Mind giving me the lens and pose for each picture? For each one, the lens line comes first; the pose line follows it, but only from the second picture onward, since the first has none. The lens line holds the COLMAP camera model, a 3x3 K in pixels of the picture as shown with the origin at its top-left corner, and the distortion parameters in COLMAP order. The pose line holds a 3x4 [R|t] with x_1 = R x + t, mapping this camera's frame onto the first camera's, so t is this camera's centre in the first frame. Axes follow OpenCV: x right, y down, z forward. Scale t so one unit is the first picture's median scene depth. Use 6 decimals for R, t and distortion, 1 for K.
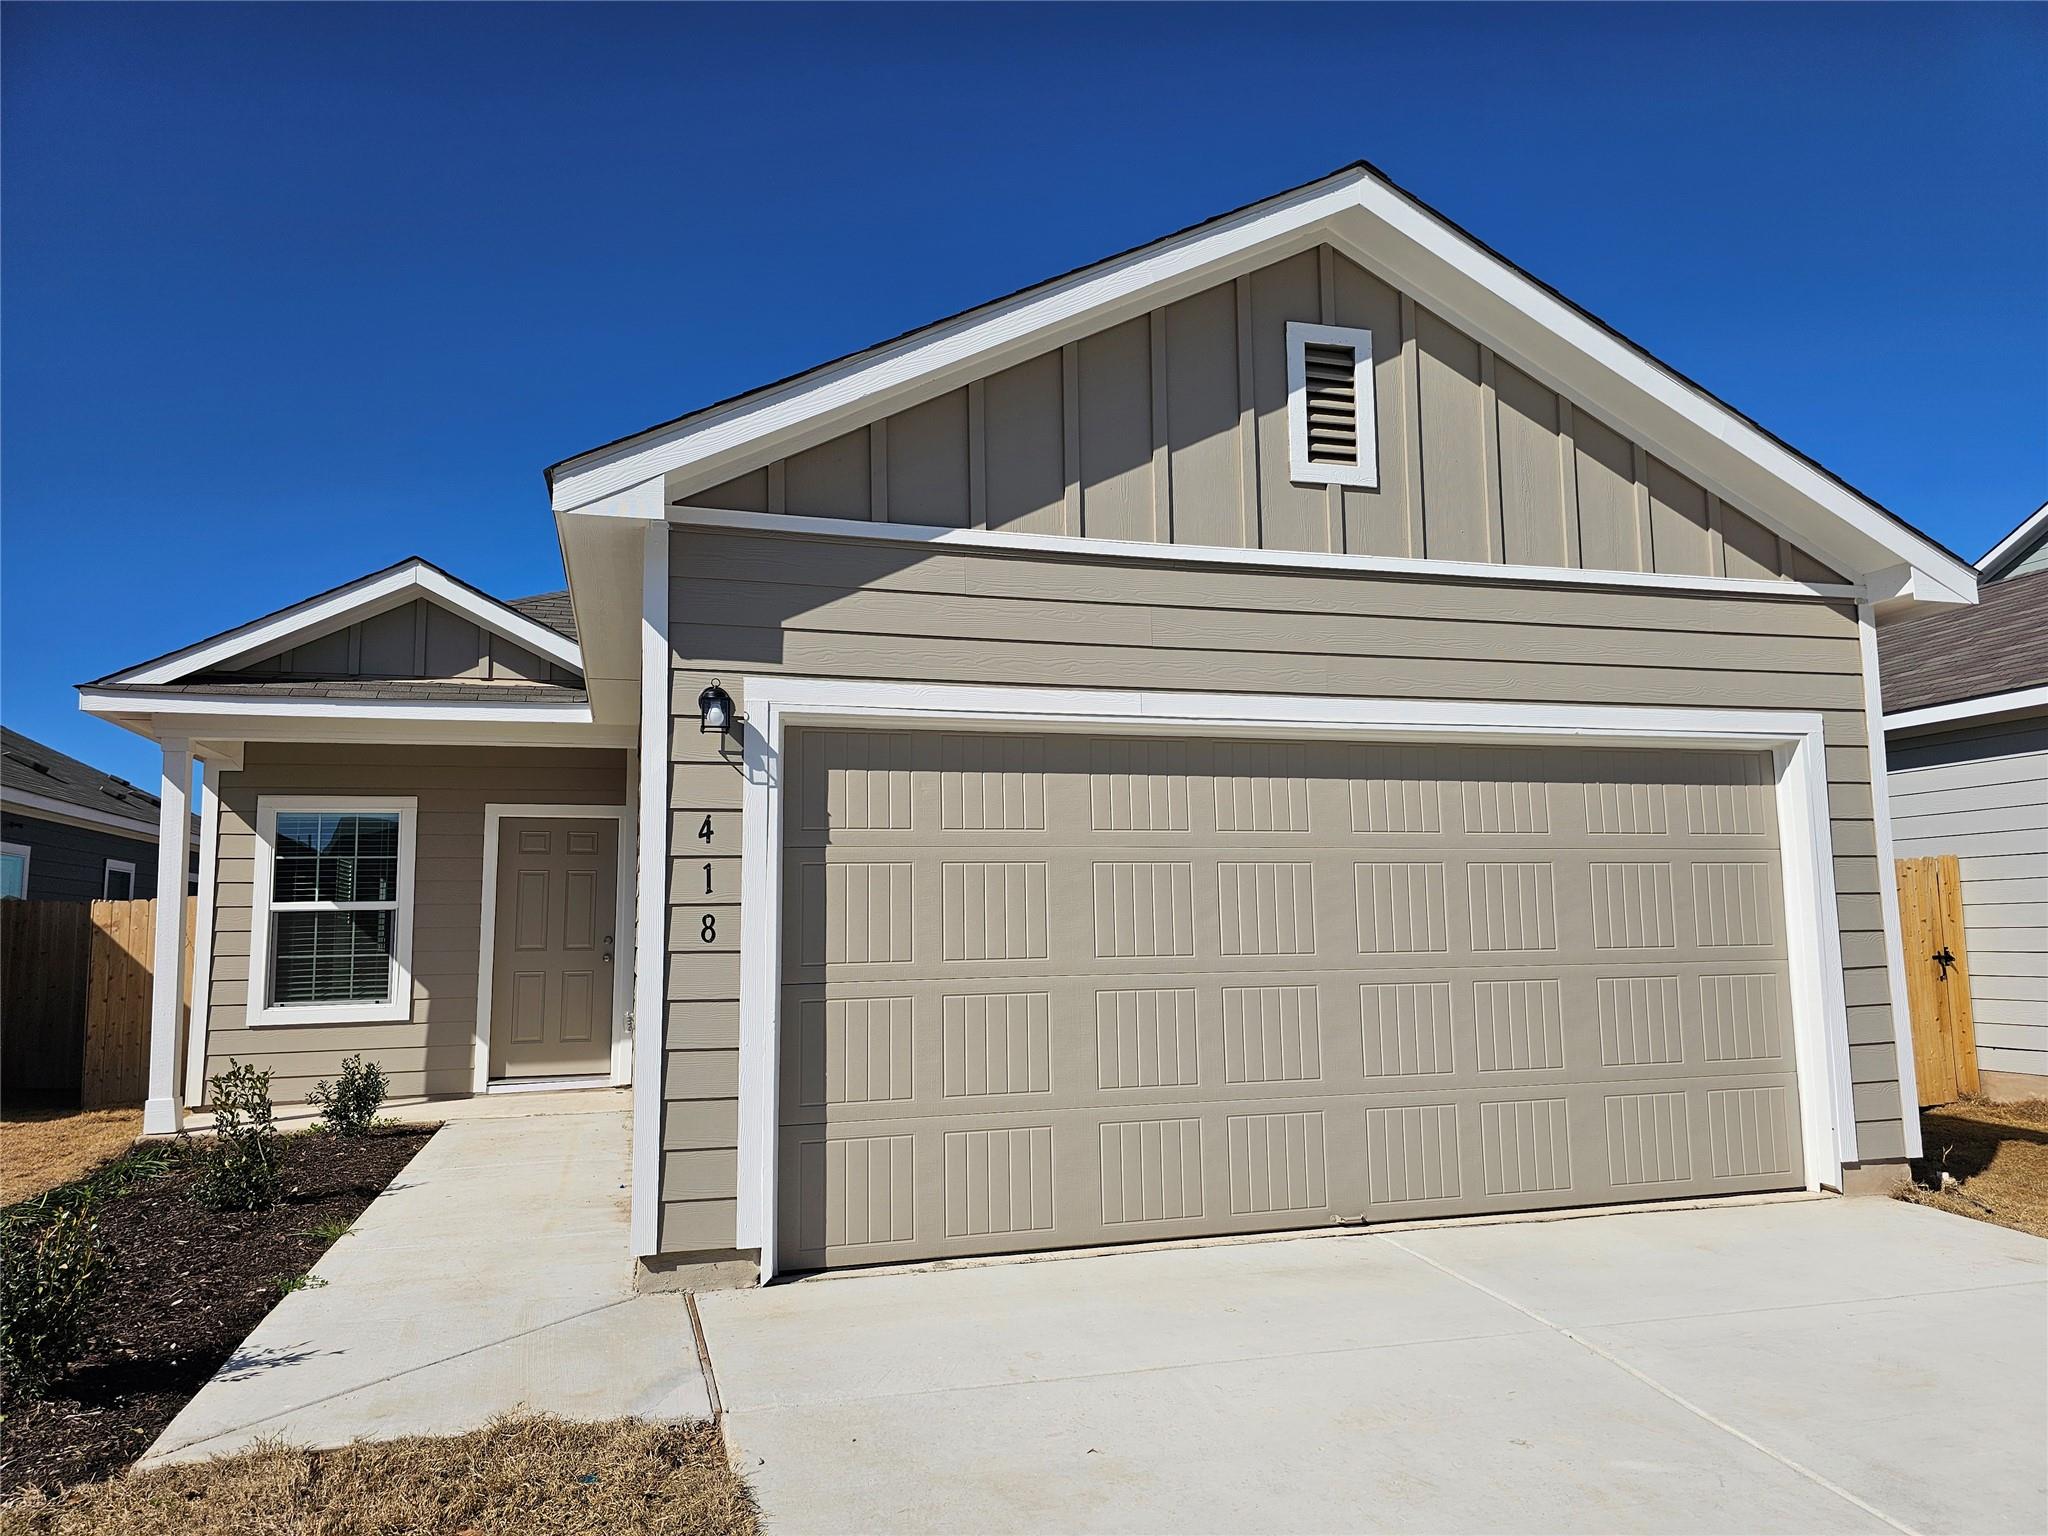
lens RADIAL K [[1389.1, 0, 1022.4], [0, 1389.1, 872.7], [0, 0, 1]] dist [0.081533, -0.103850]
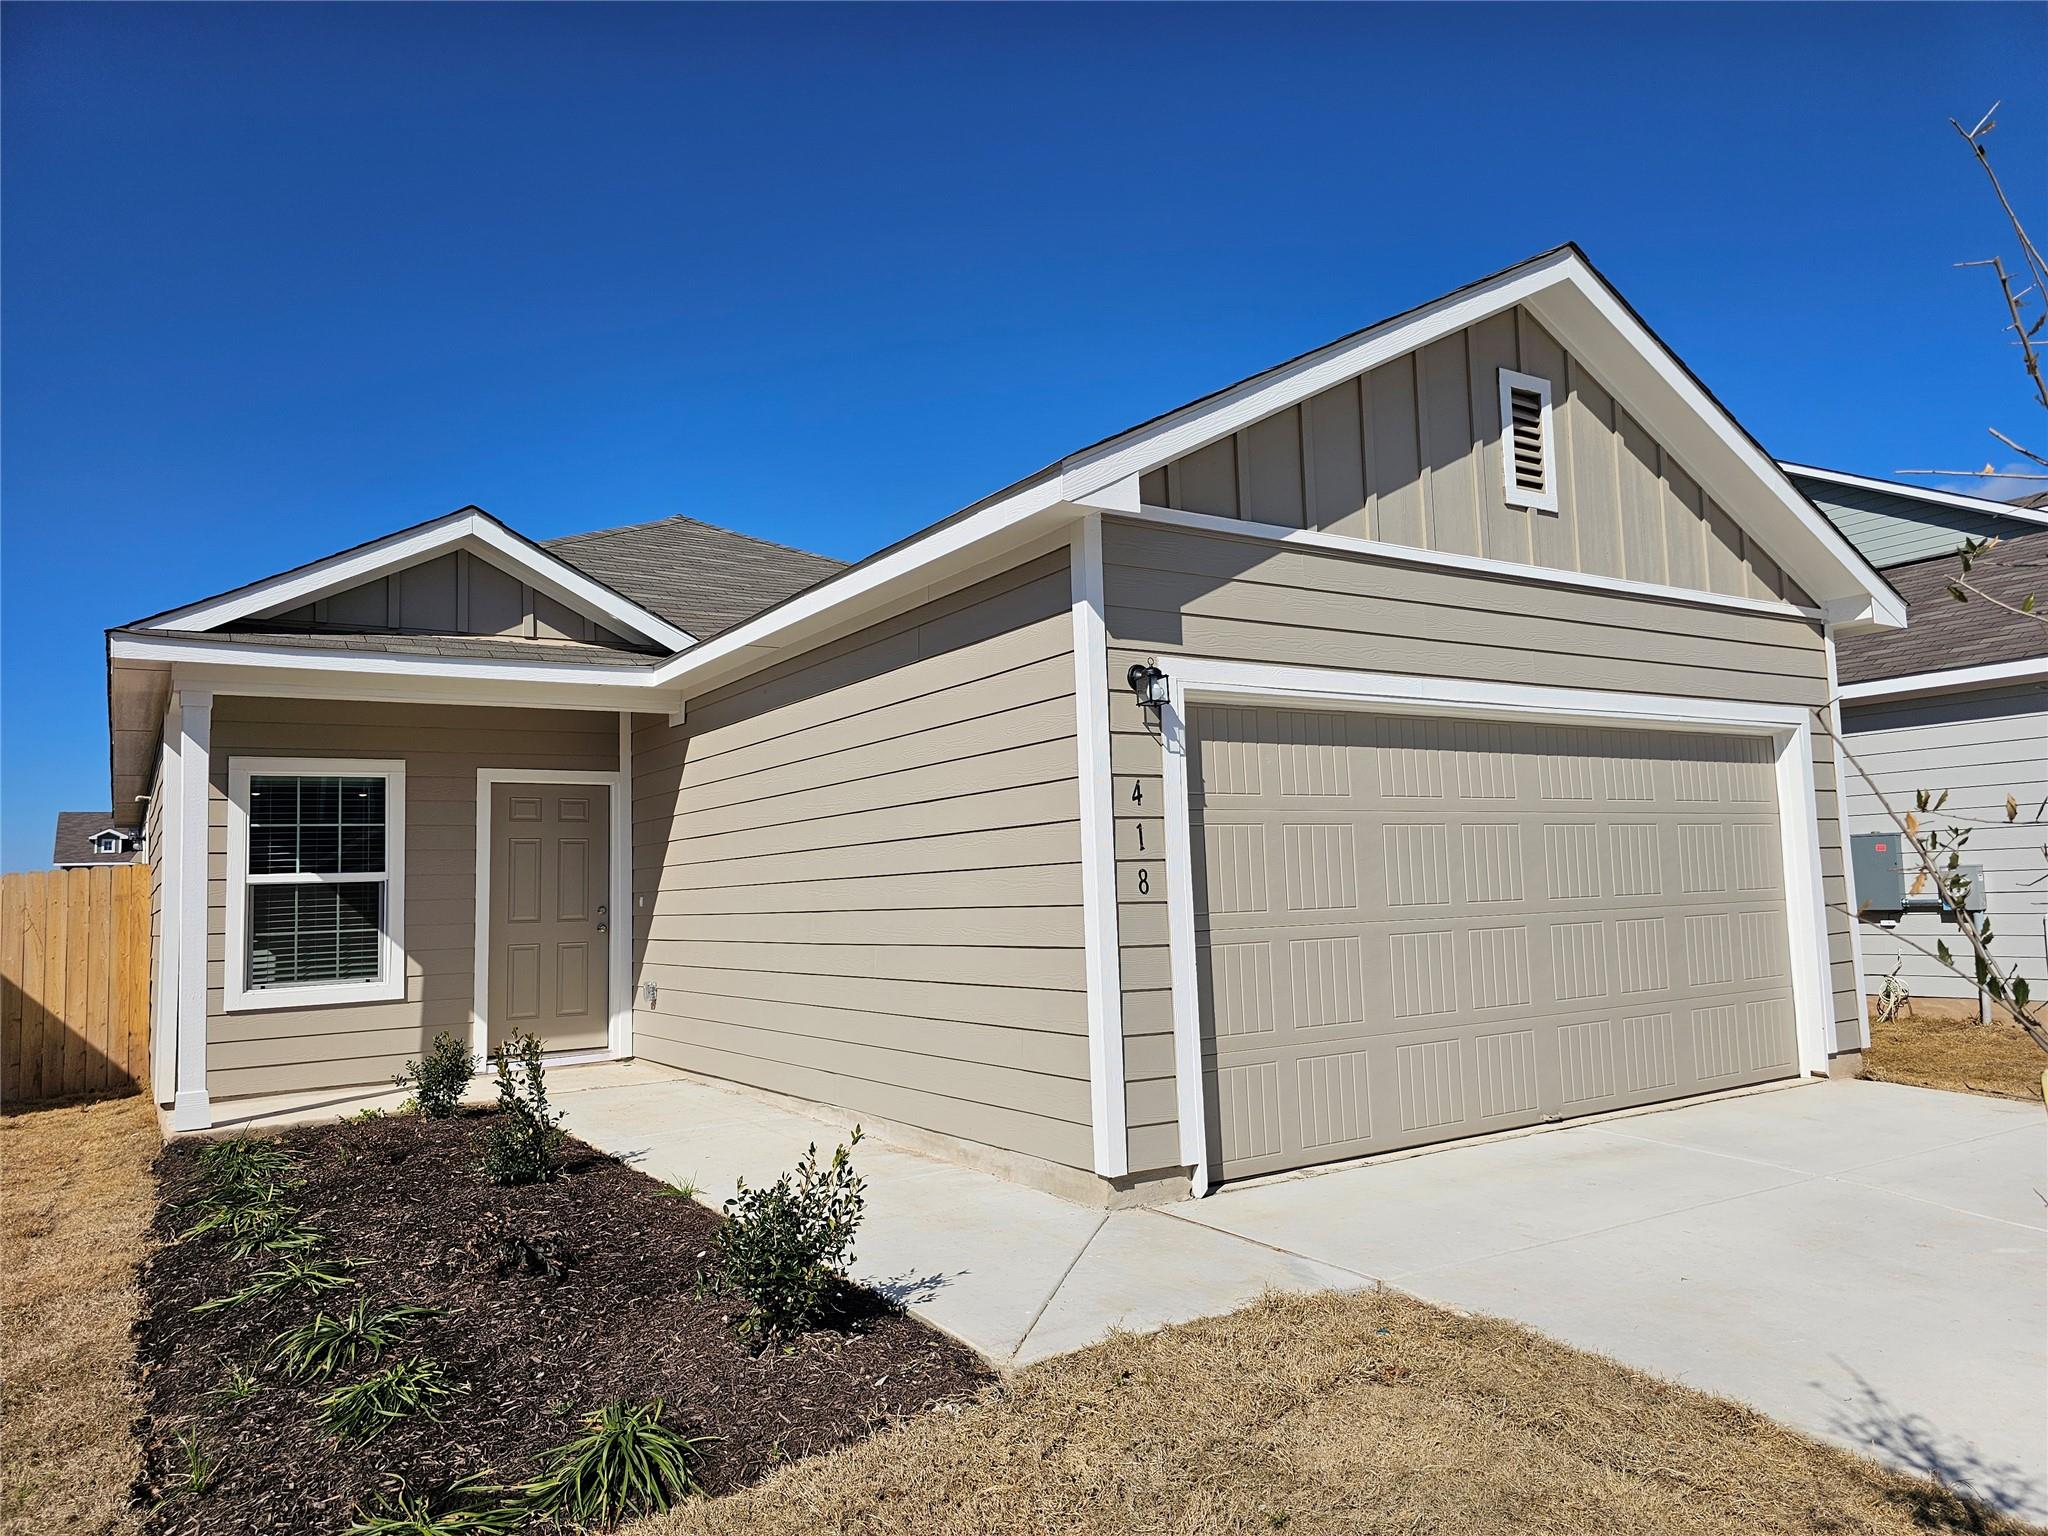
lens RADIAL K [[1389.1, 0, 1022.4], [0, 1389.1, 872.7], [0, 0, 1]] dist [0.081533, -0.103850]
pose [[0.955538, -0.011686, 0.294635, -0.512500], [0.006051, 0.999781, 0.020030, 0.007497], [-0.294805, -0.017356, 0.955400, -0.023364]]
